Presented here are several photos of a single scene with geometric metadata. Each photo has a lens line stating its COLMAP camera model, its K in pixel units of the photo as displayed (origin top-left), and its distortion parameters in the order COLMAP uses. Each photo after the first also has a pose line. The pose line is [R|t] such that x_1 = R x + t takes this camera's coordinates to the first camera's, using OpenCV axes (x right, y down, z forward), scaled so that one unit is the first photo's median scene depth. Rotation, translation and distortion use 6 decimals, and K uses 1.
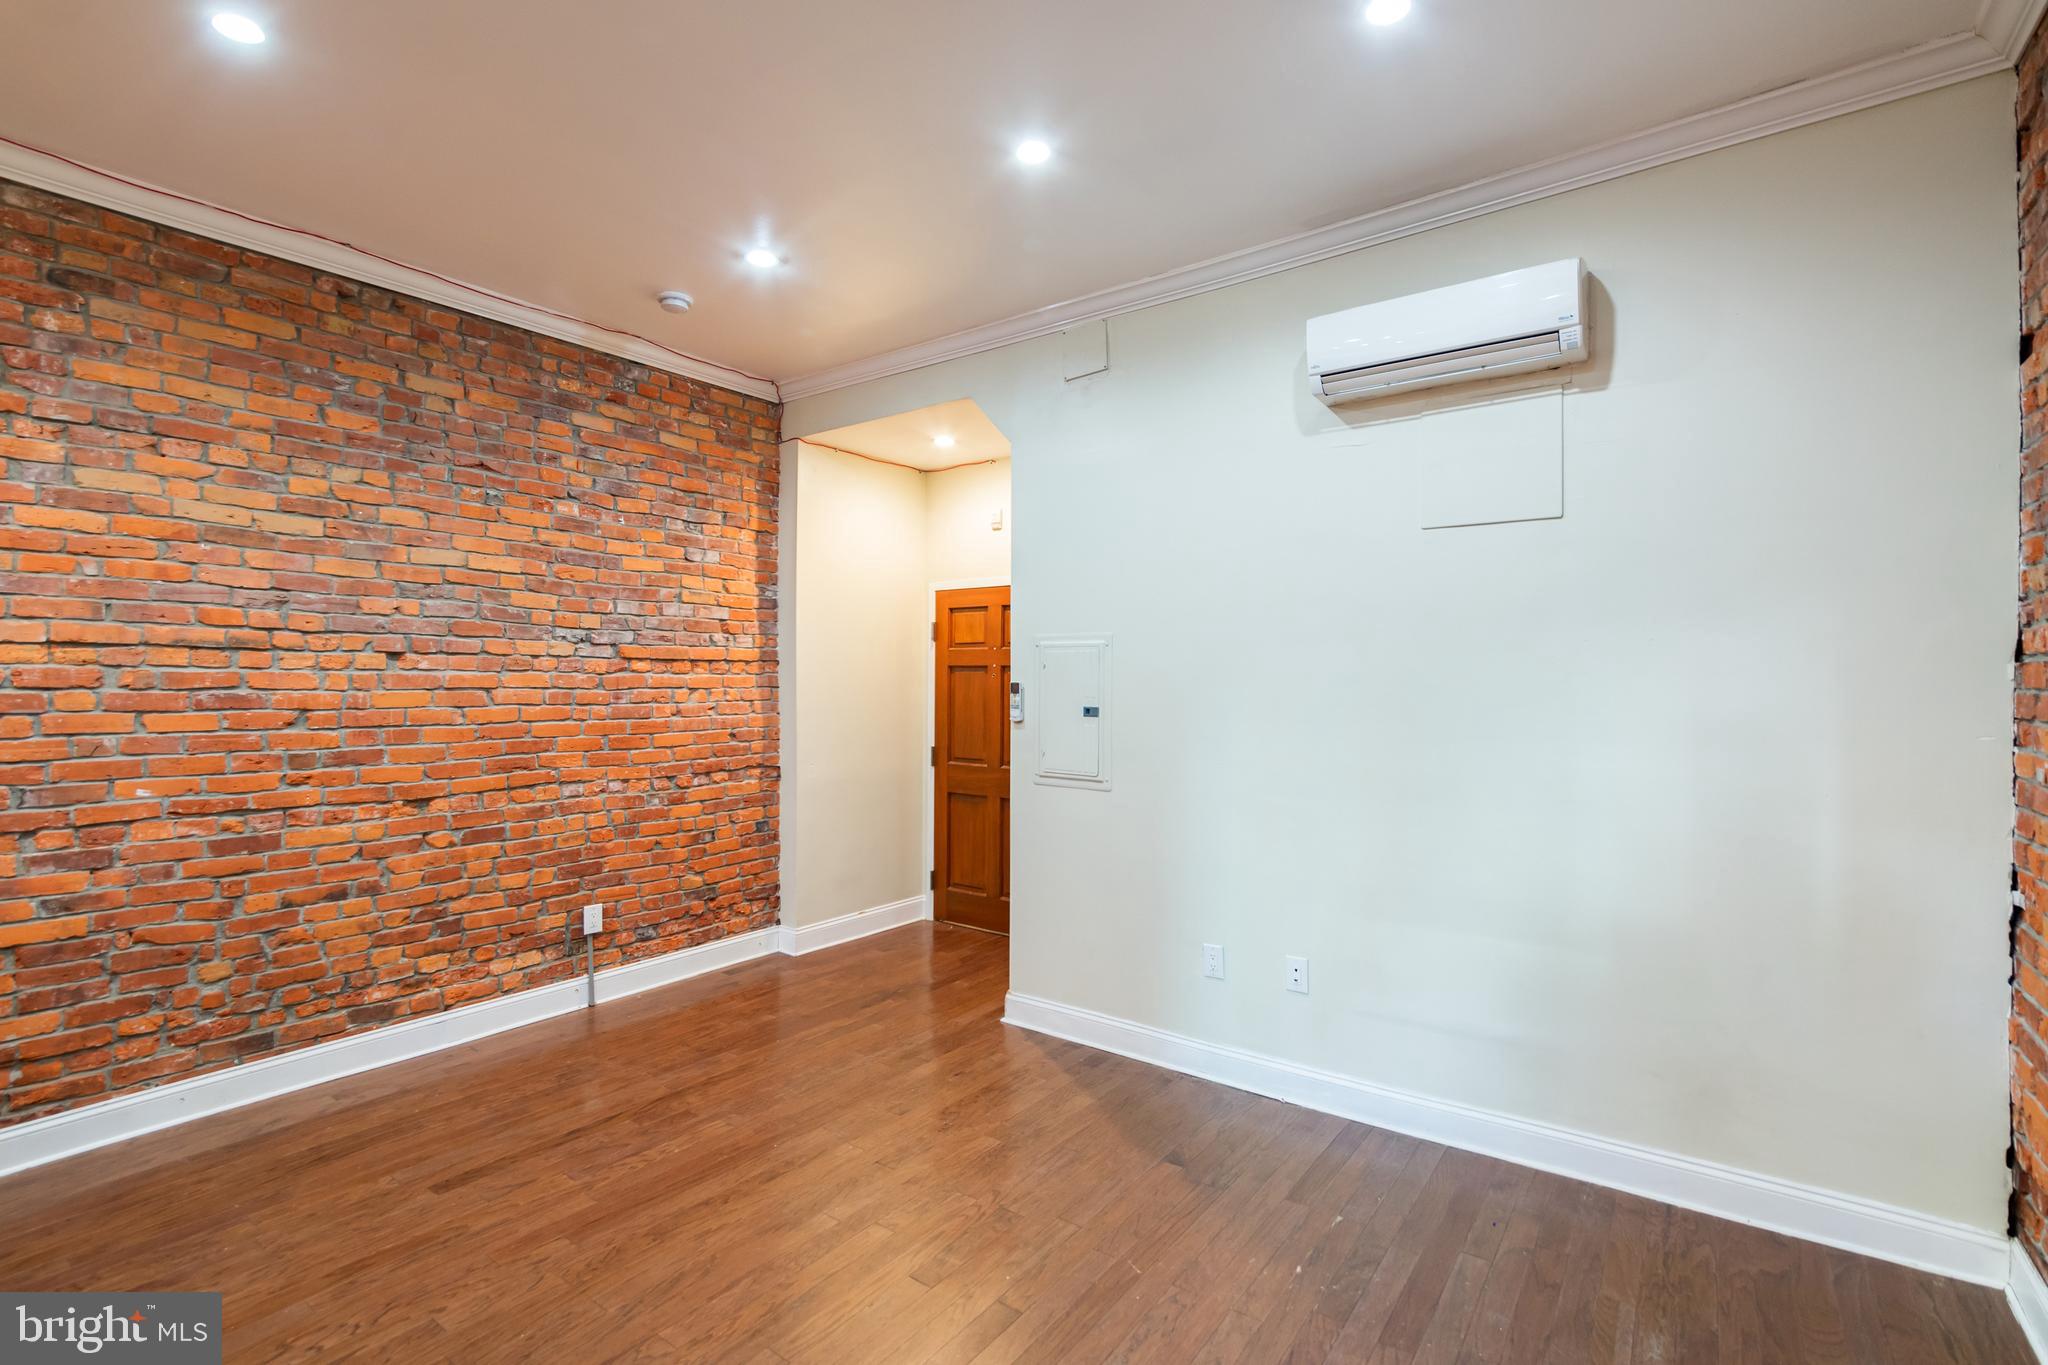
lens RADIAL K [[930.5, 0, 998.8], [0, 930.5, 681.9], [0, 0, 1]] dist [-0.008437, 0.002432]
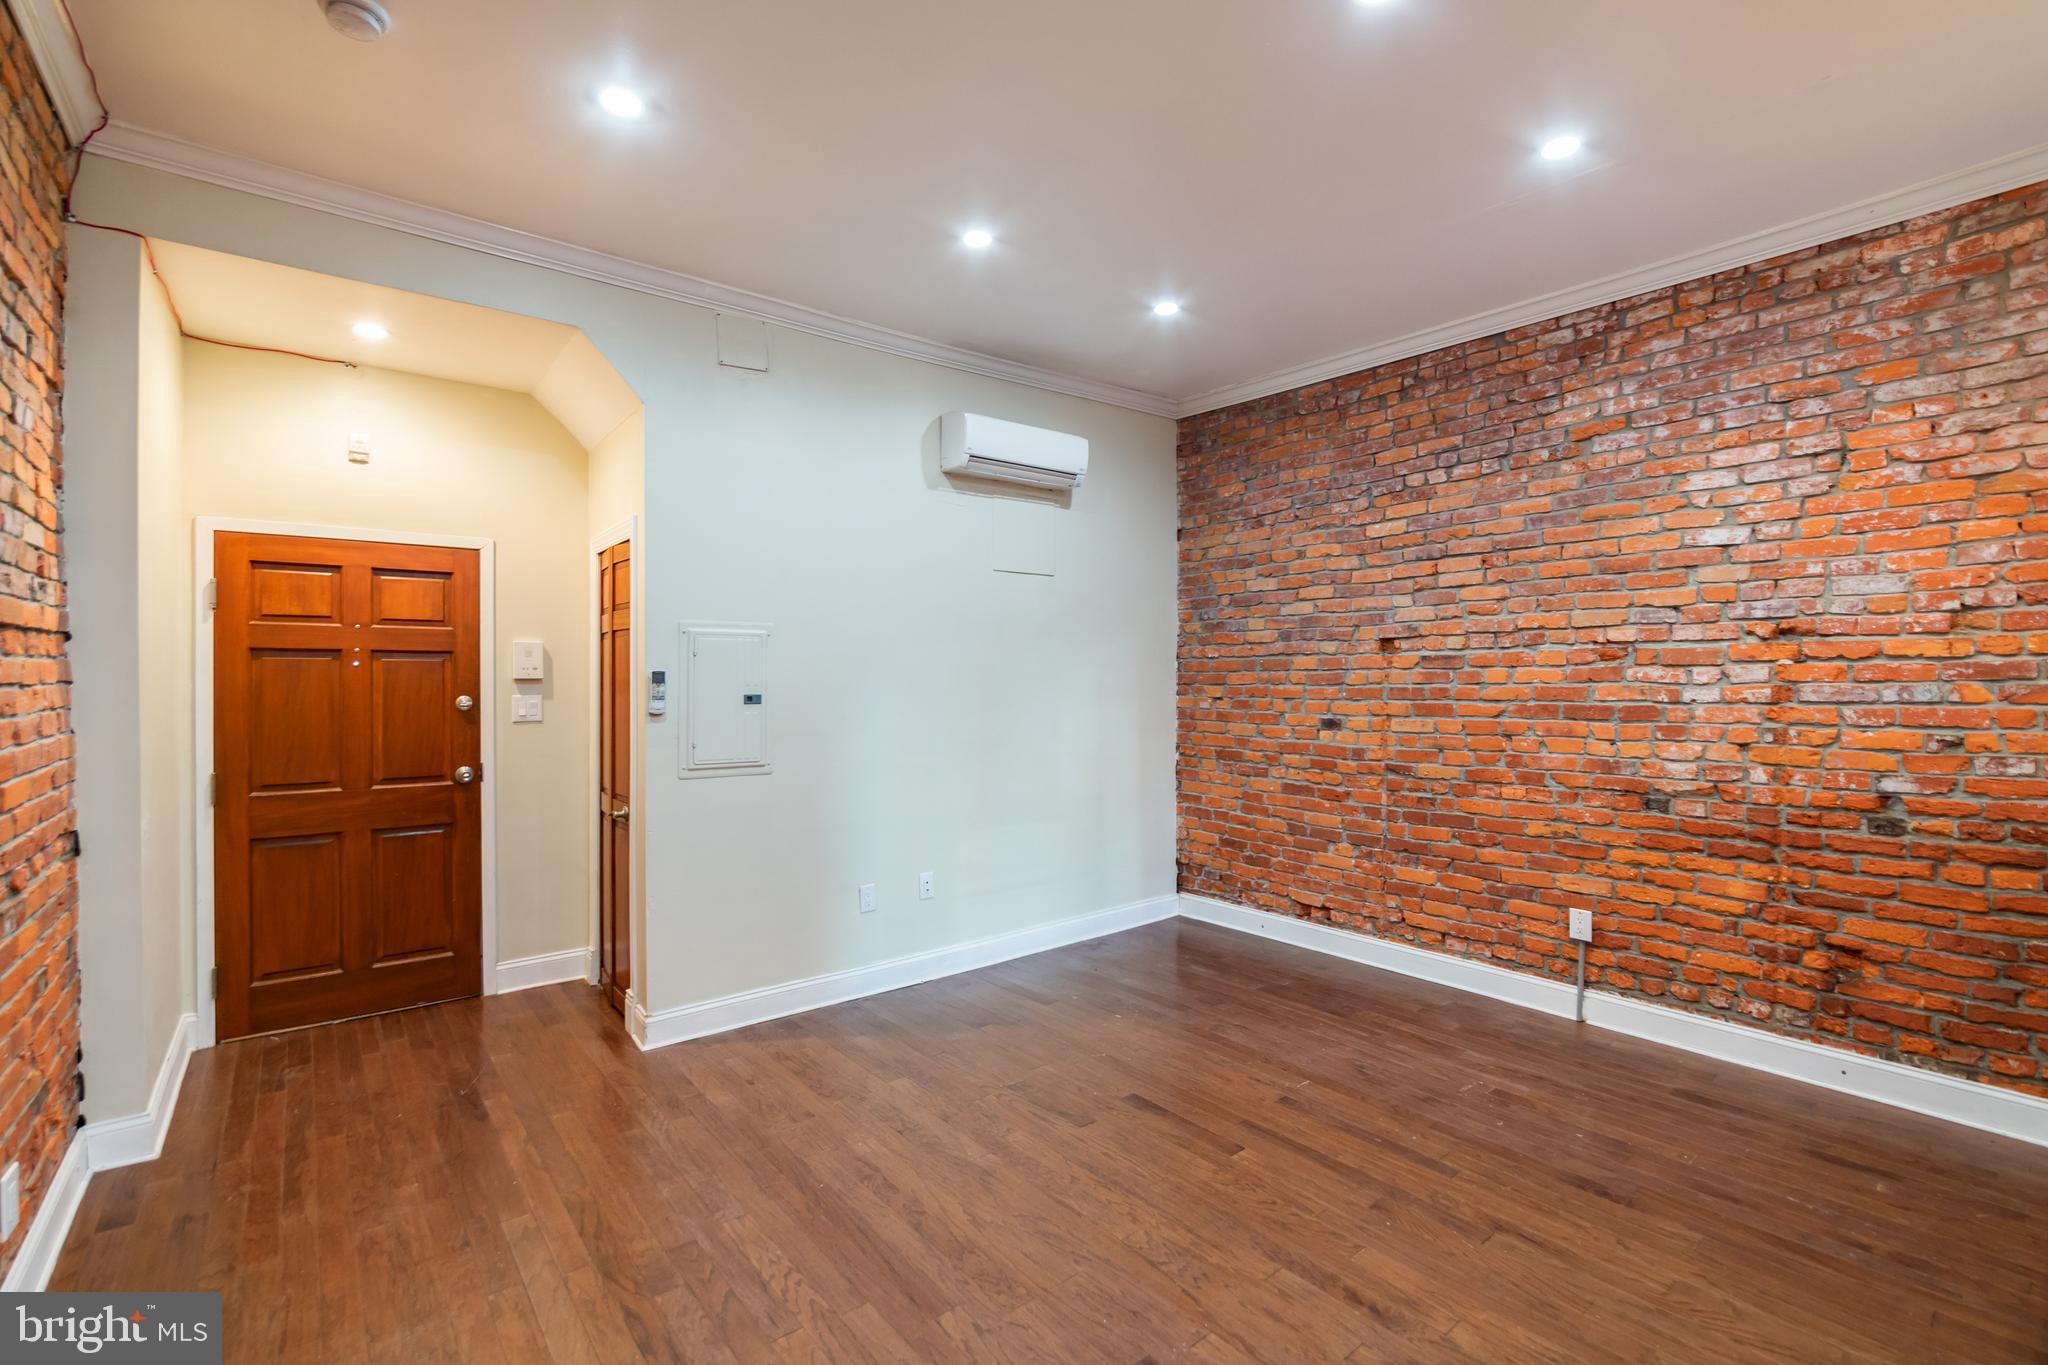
lens RADIAL K [[930.5, 0, 1019.2], [0, 930.5, 681.7], [0, 0, 1]] dist [-0.008437, 0.002432]
pose [[0.247647, -0.013578, 0.968755, -0.902611], [0.003996, 0.999908, 0.012994, -0.000065], [-0.968842, 0.000653, 0.247679, 0.503684]]
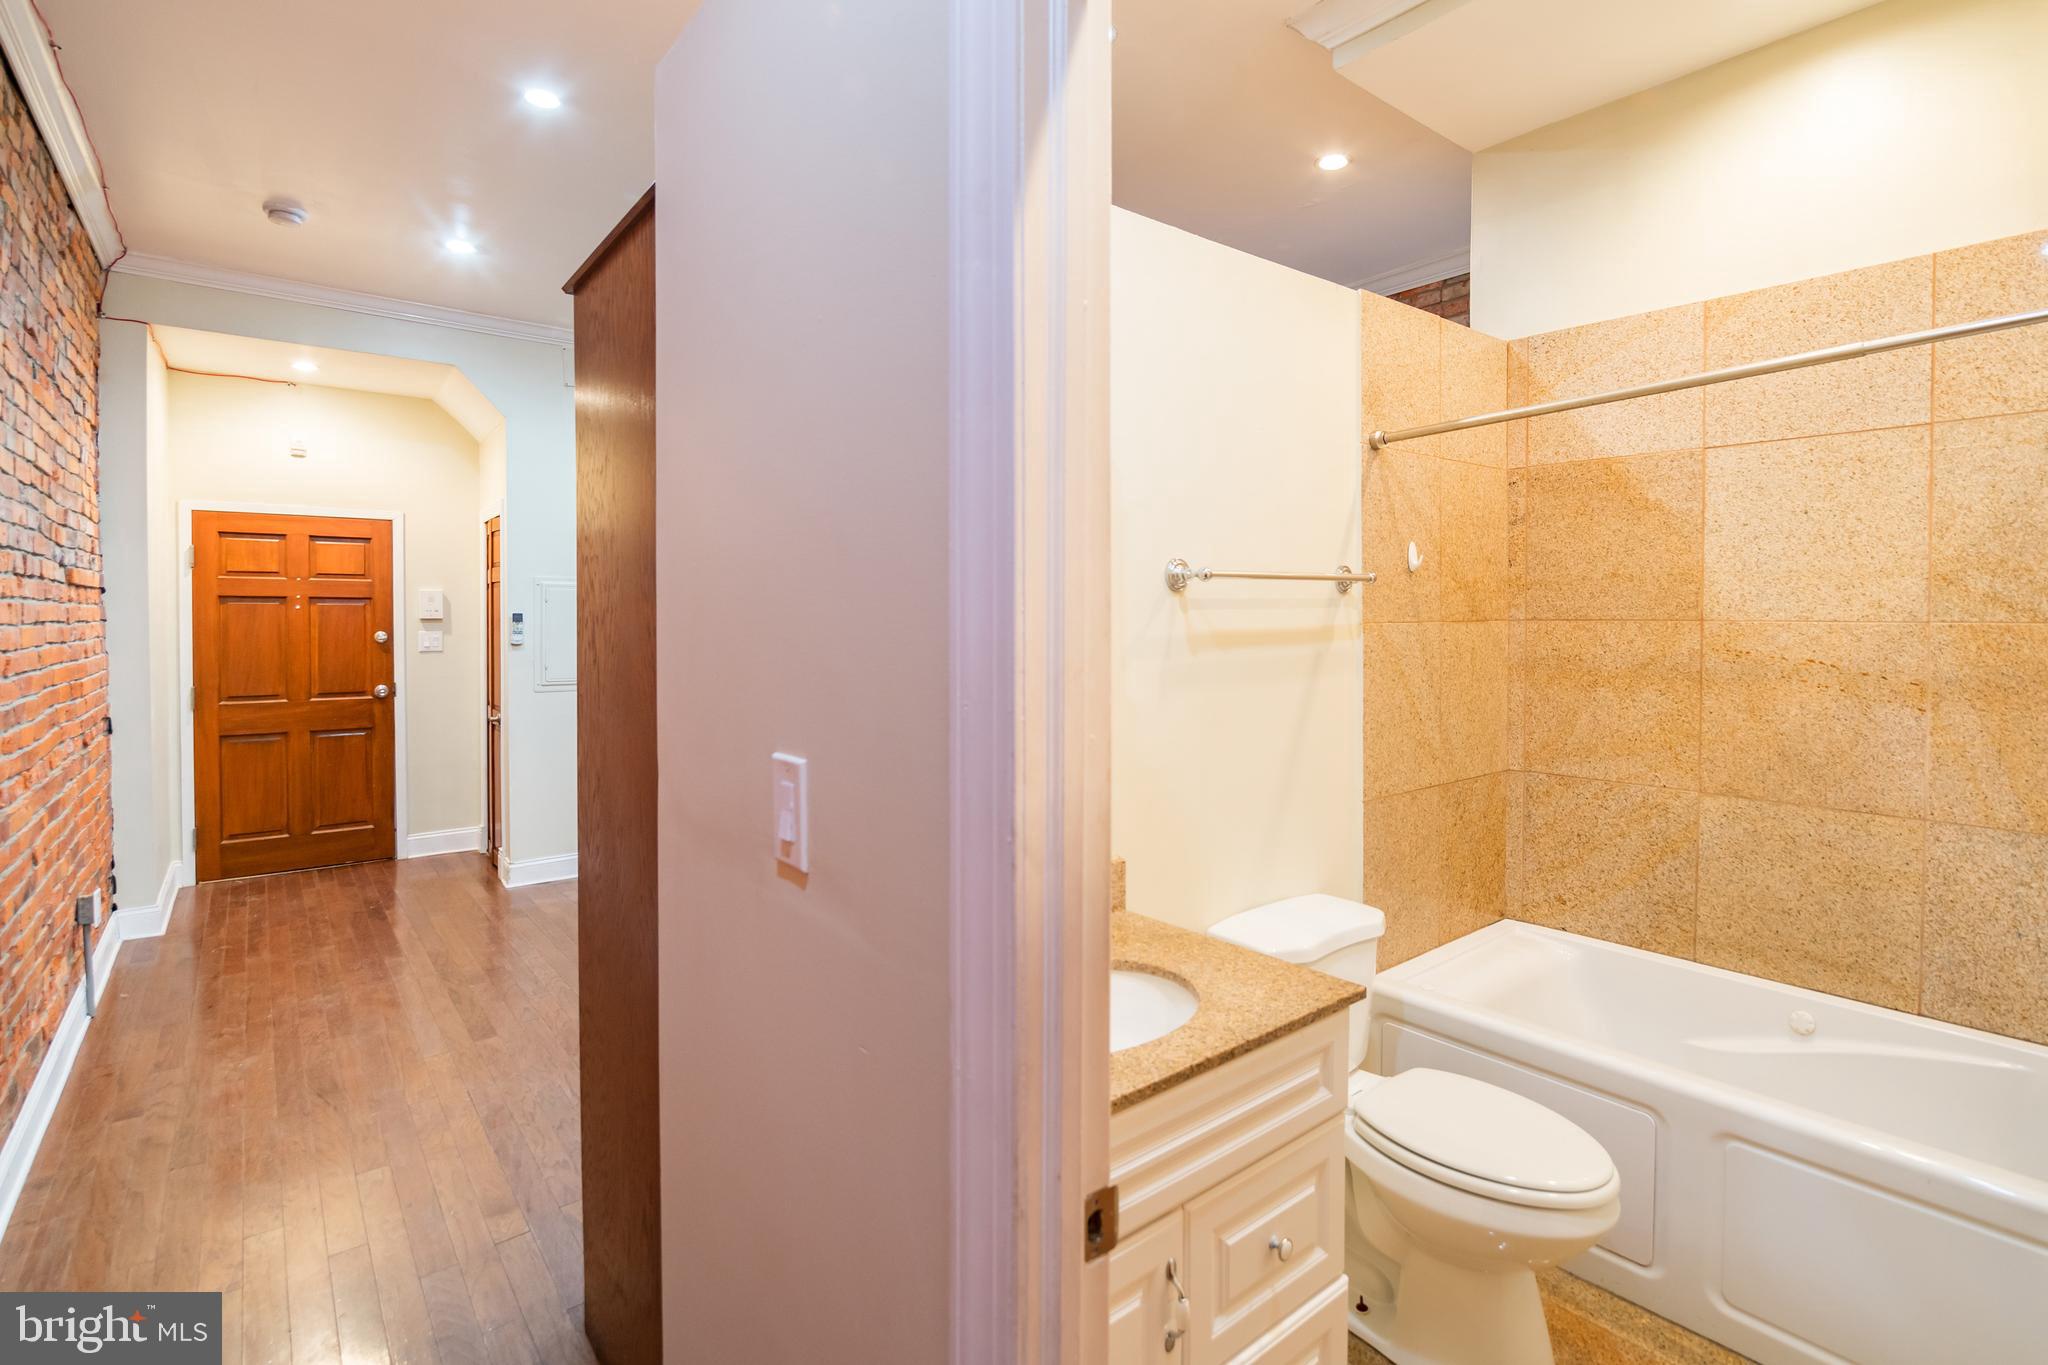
lens RADIAL K [[995.4, 0, 1060.6], [0, 995.4, 638.5], [0, 0, 1]] dist [-0.013532, 0.000795]
pose [[0.224647, -0.026890, 0.974069, -1.299953], [0.000356, 0.999621, 0.027514, -0.003222], [-0.974440, -0.005834, 0.224571, -0.009213]]
